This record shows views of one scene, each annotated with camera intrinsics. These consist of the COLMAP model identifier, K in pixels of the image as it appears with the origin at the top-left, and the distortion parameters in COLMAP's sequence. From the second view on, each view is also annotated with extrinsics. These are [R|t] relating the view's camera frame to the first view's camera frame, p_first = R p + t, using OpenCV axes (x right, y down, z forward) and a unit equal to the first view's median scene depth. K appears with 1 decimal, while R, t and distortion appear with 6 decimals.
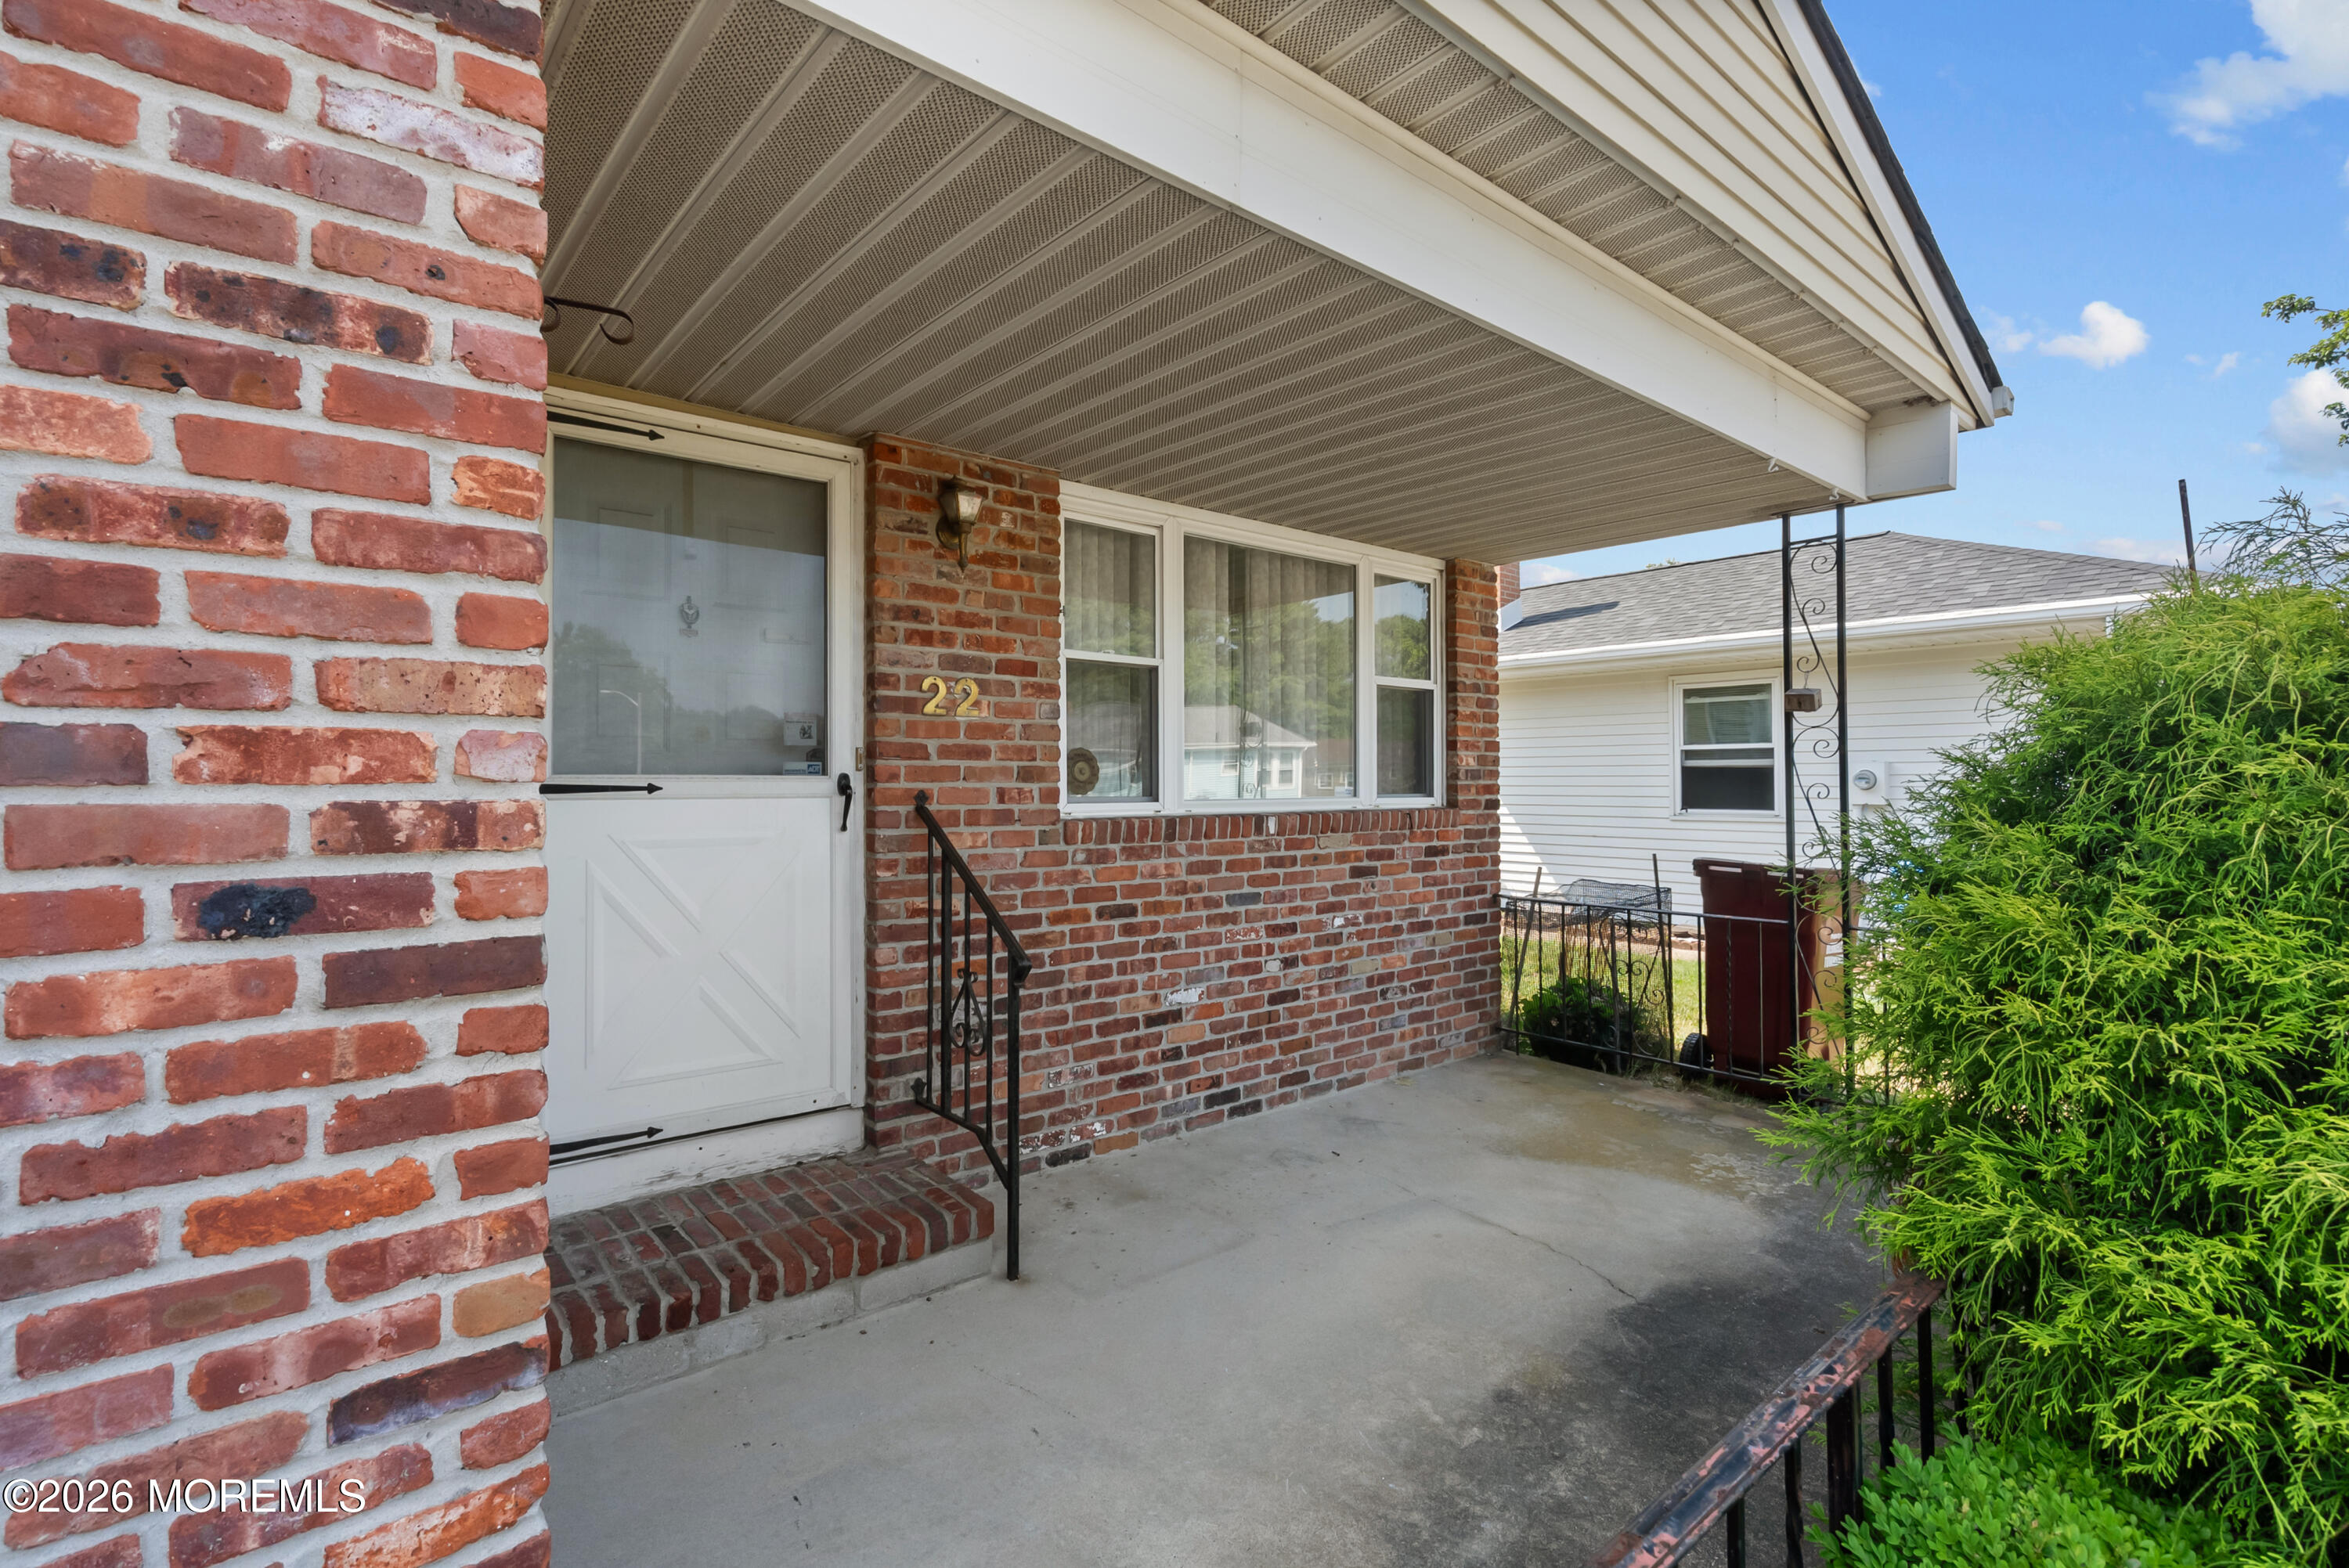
lens RADIAL K [[1098.6, 0, 1169.7], [0, 1098.6, 762.6], [0, 0, 1]] dist [-0.004119, 0.000735]
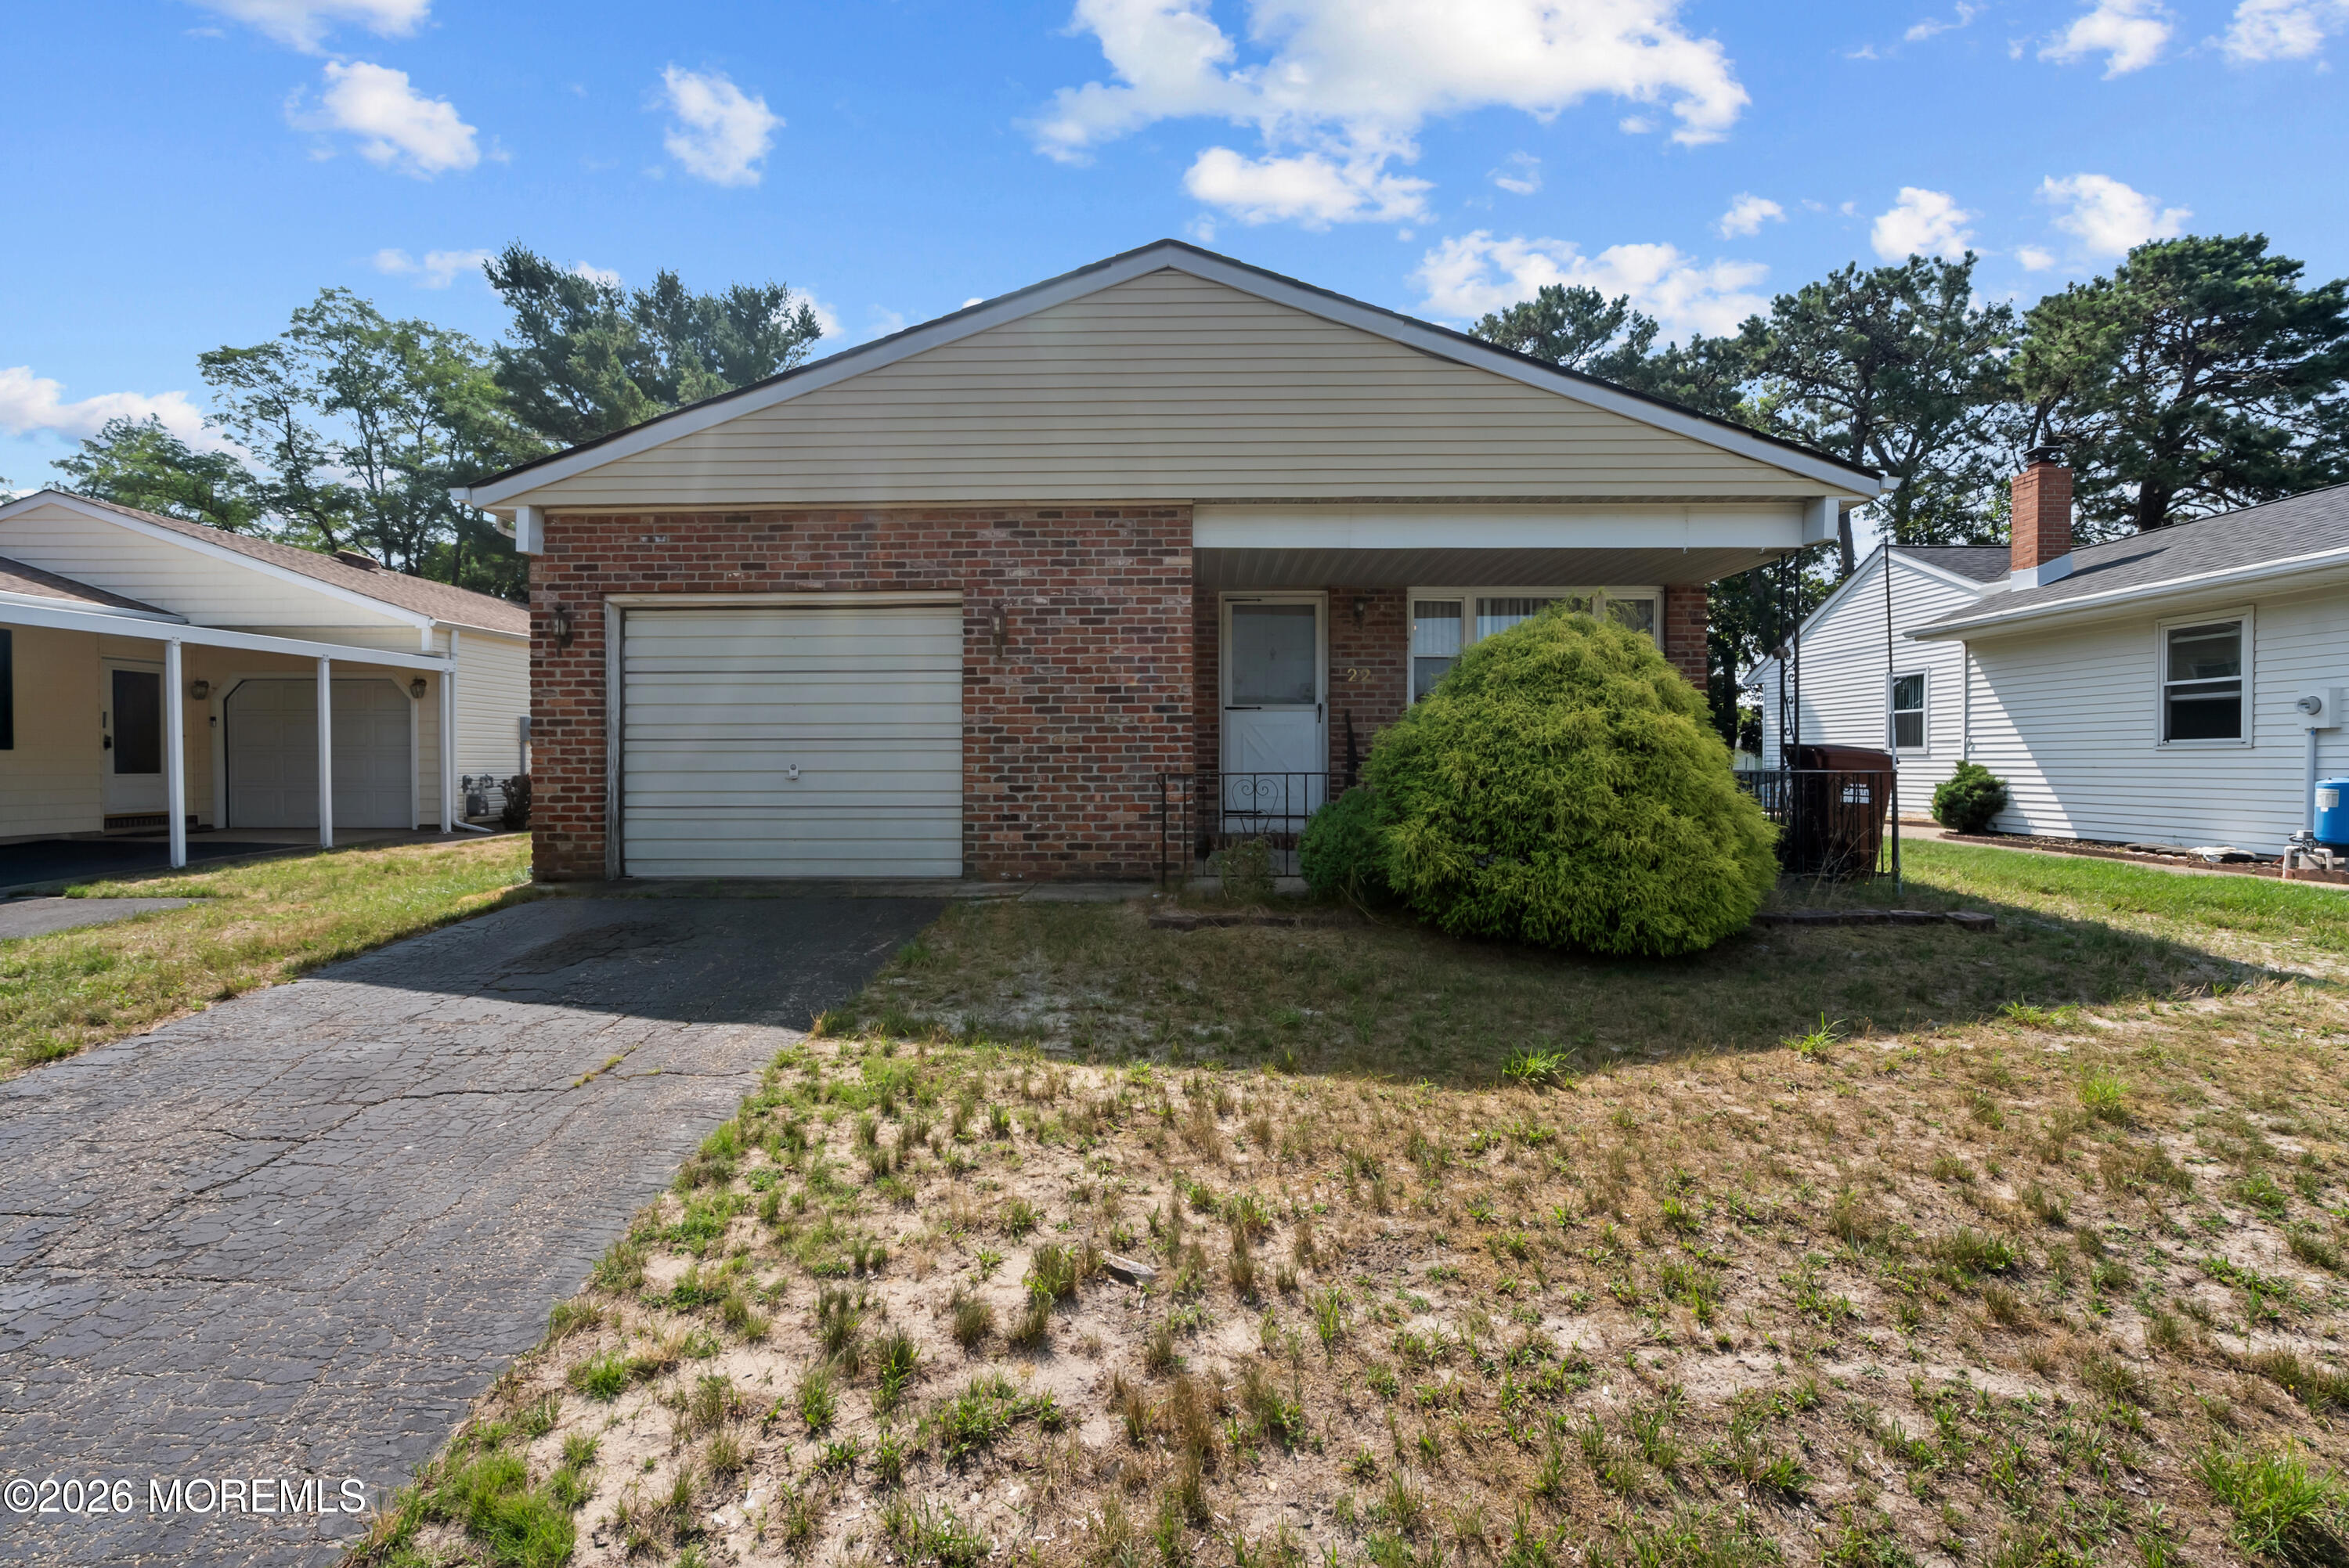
lens RADIAL K [[1098.6, 0, 1169.7], [0, 1098.6, 762.6], [0, 0, 1]] dist [-0.004119, 0.000735]
pose [[0.751967, 0.000708, -0.659200, 3.943781], [0.009172, 0.999891, 0.011536, 0.386709], [0.659137, -0.014721, 0.751879, -4.362148]]
